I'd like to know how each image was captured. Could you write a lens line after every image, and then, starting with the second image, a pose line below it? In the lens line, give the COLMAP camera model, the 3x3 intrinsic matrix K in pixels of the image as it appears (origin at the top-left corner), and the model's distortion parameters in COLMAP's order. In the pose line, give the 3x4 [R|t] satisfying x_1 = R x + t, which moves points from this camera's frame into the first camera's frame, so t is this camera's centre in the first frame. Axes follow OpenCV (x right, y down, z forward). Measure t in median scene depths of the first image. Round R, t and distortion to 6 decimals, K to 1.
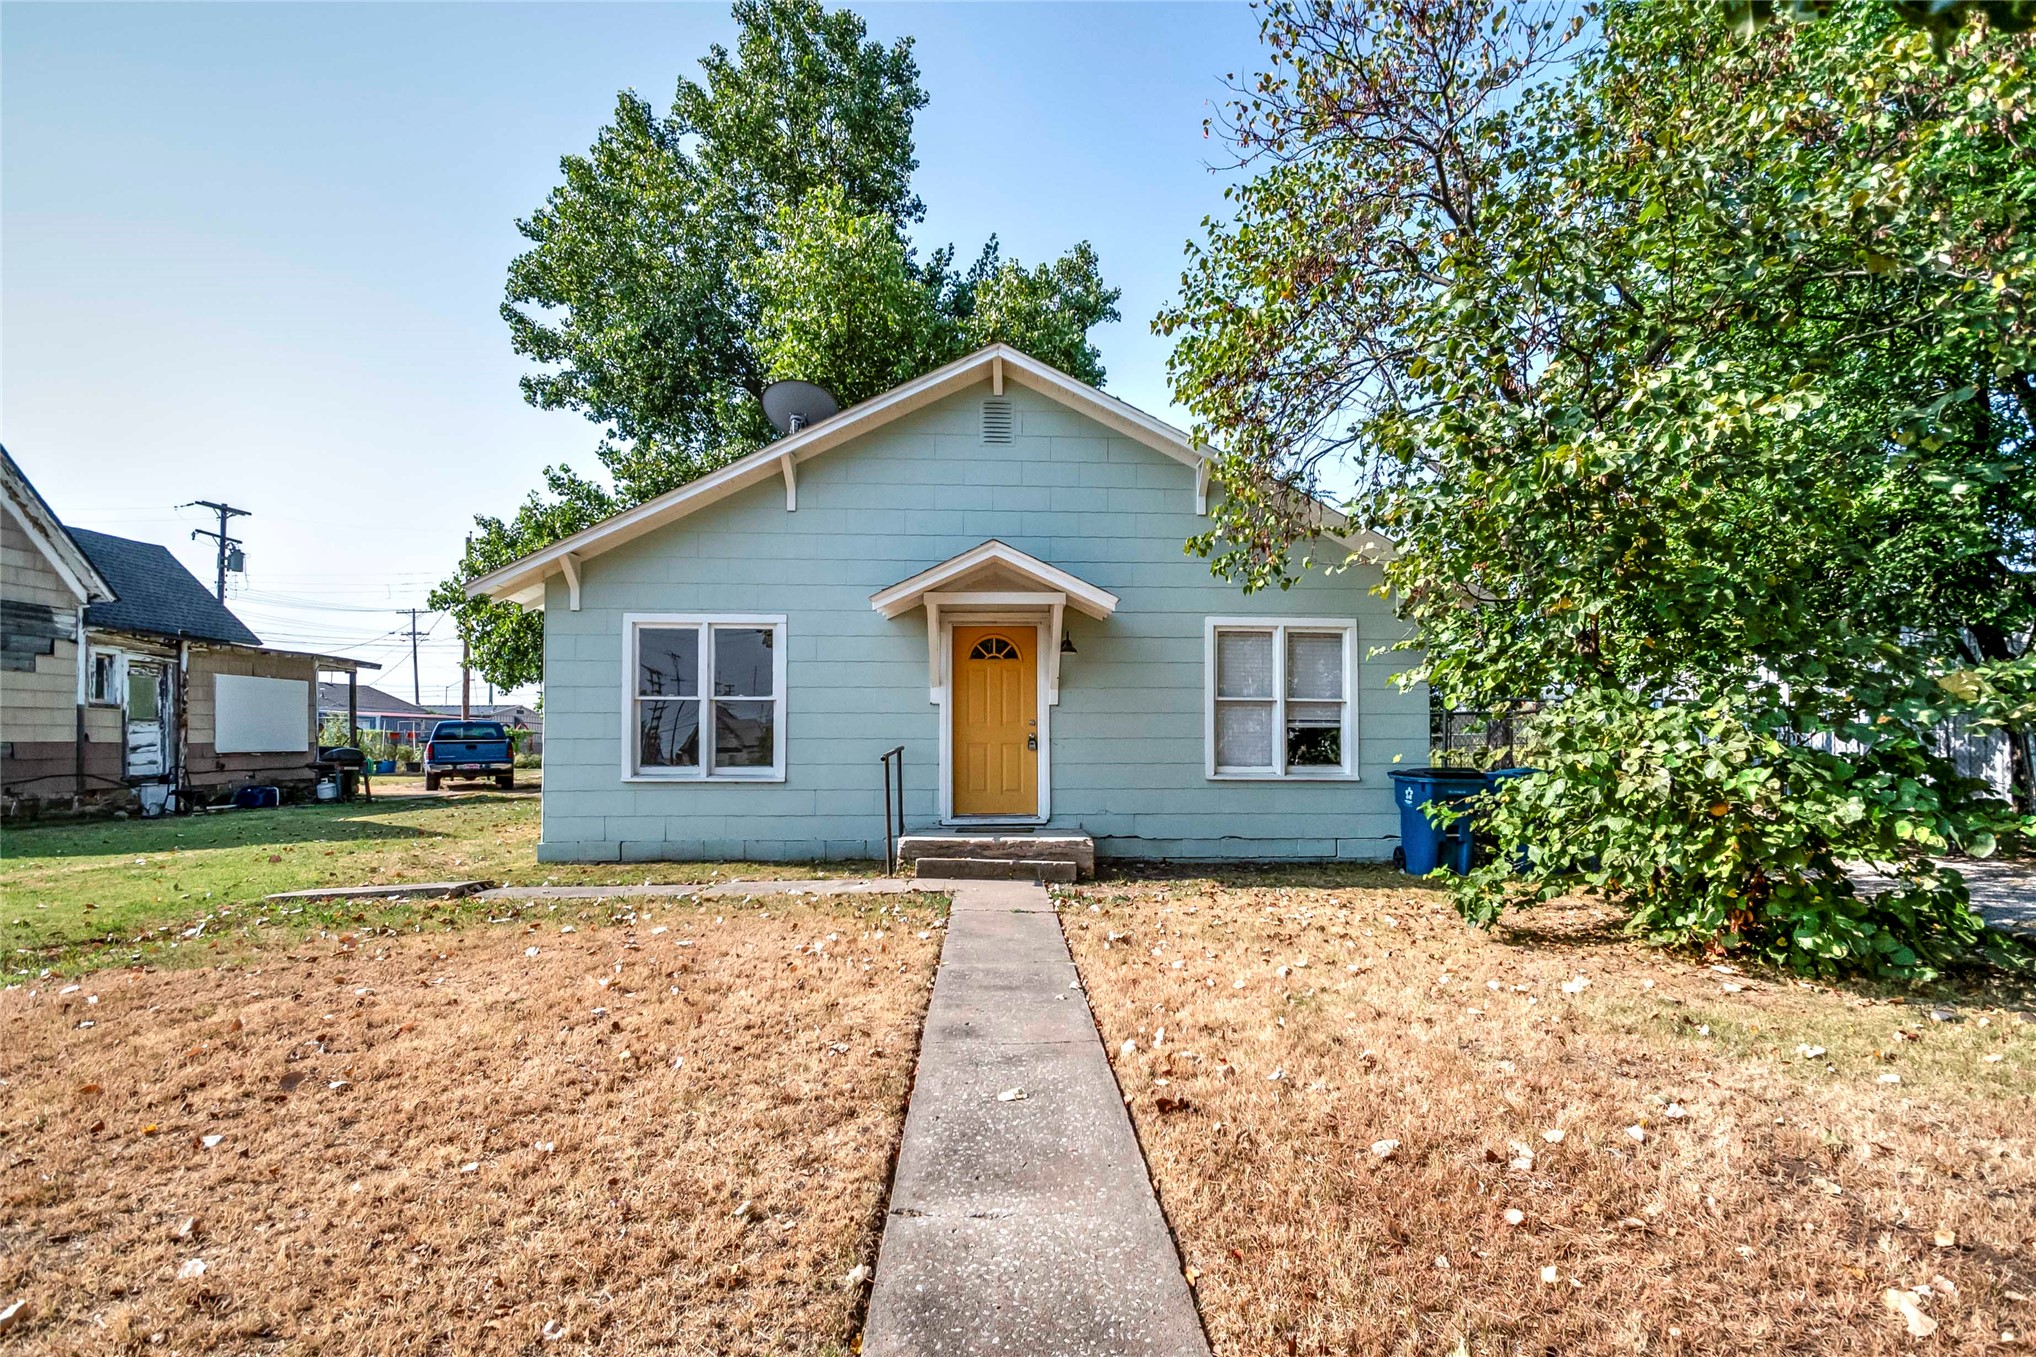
lens RADIAL K [[899.0, 0, 1019.0], [0, 899.0, 716.2], [0, 0, 1]] dist [0.001613, -0.000206]
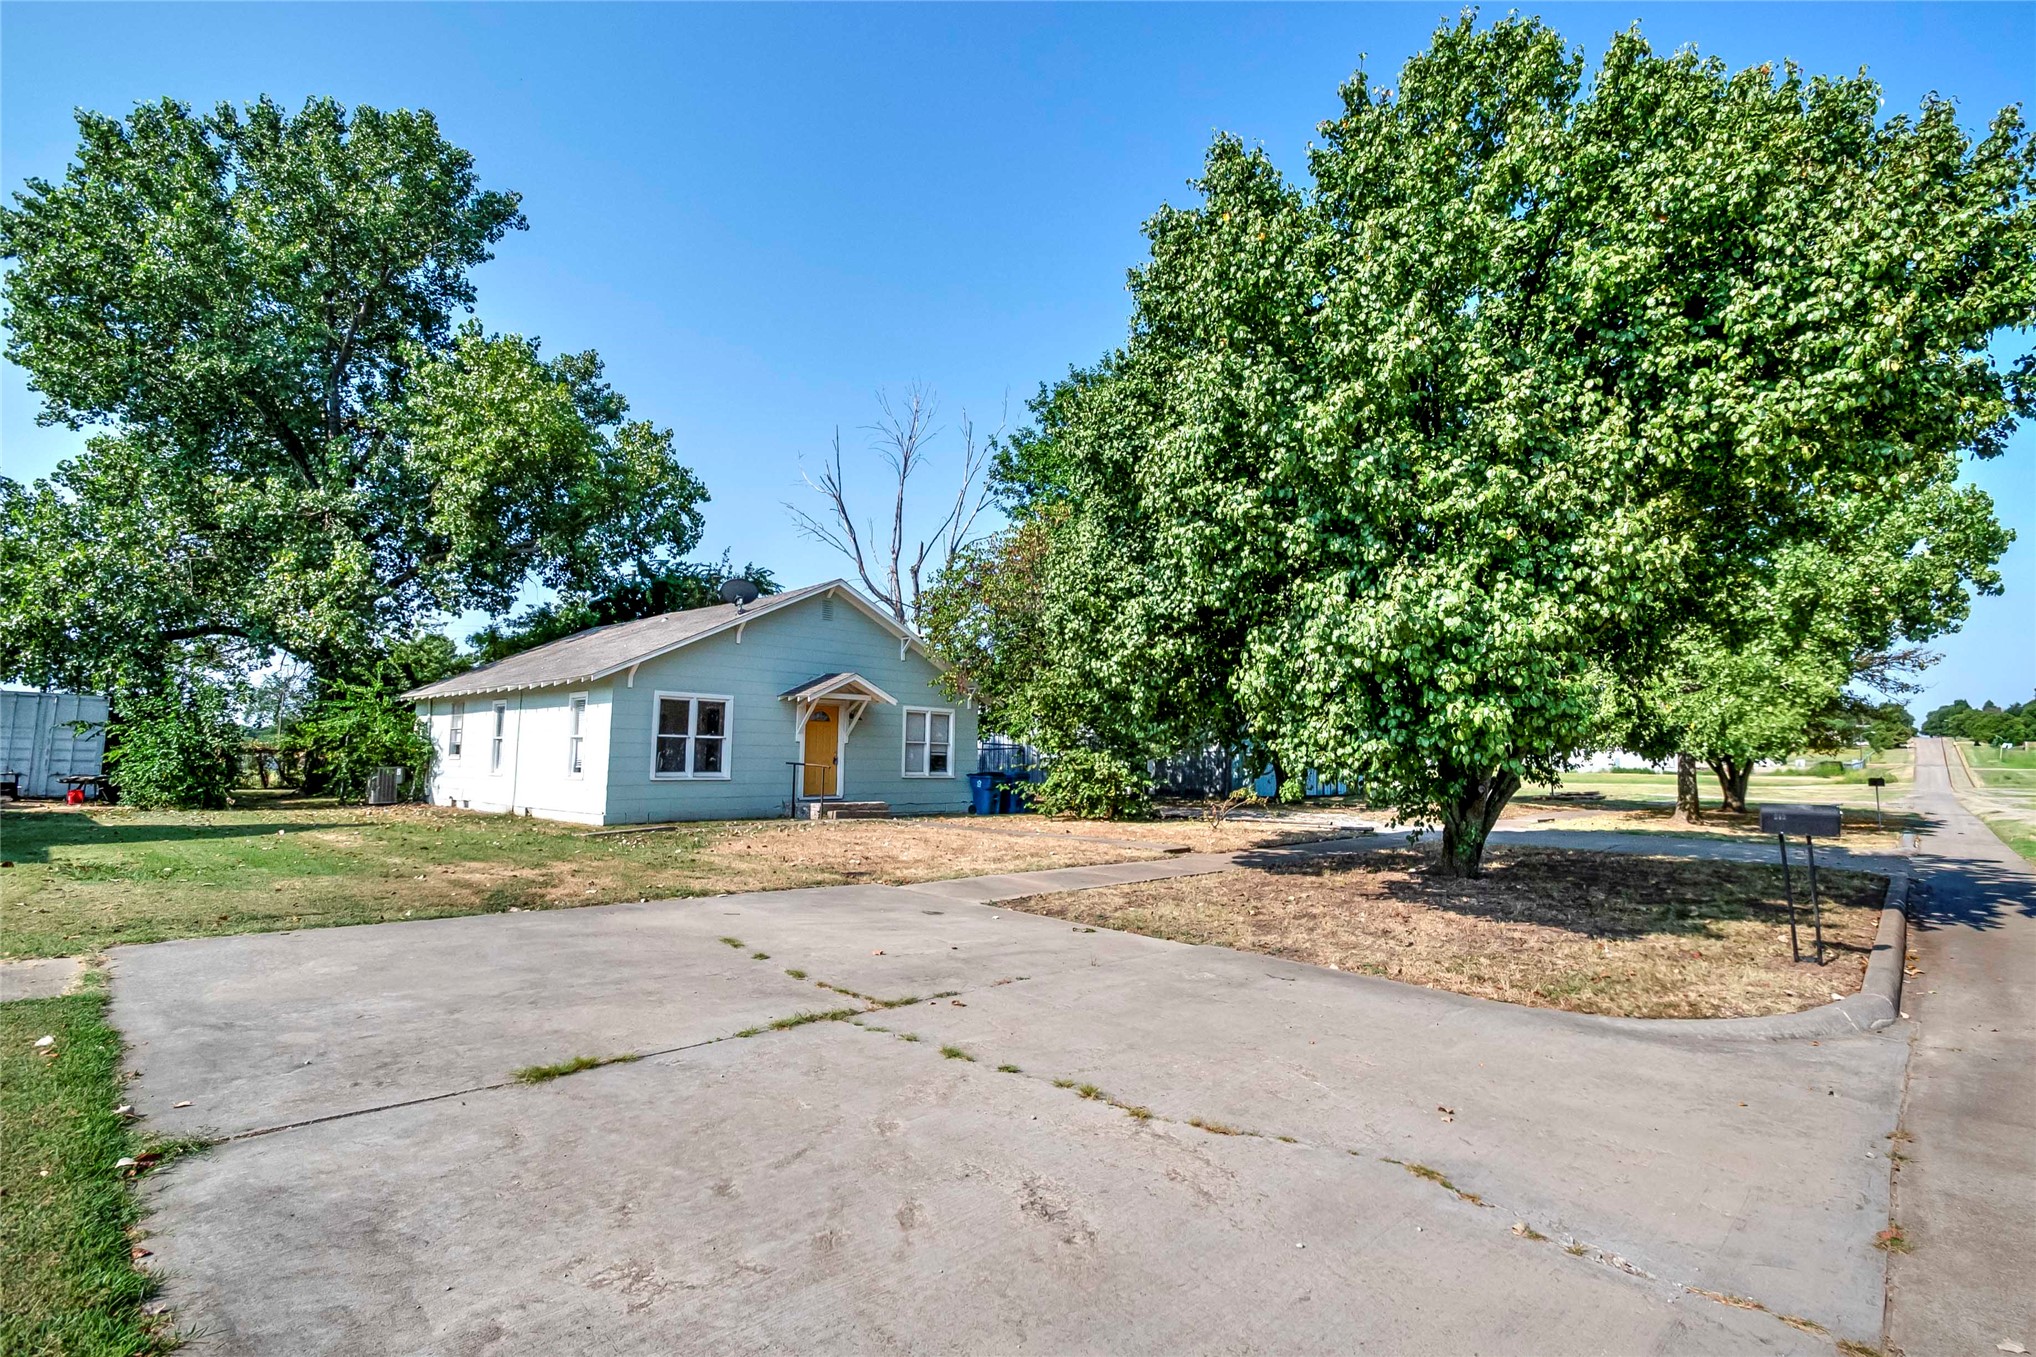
lens RADIAL K [[884.7, 0, 1082.3], [0, 884.7, 682.1], [0, 0, 1]] dist [-0.017937, -0.000120]
pose [[0.693771, 0.069945, 0.716791, -1.111790], [-0.027236, 0.997109, -0.070937, -0.024871], [-0.719681, 0.029692, 0.693670, -0.895798]]
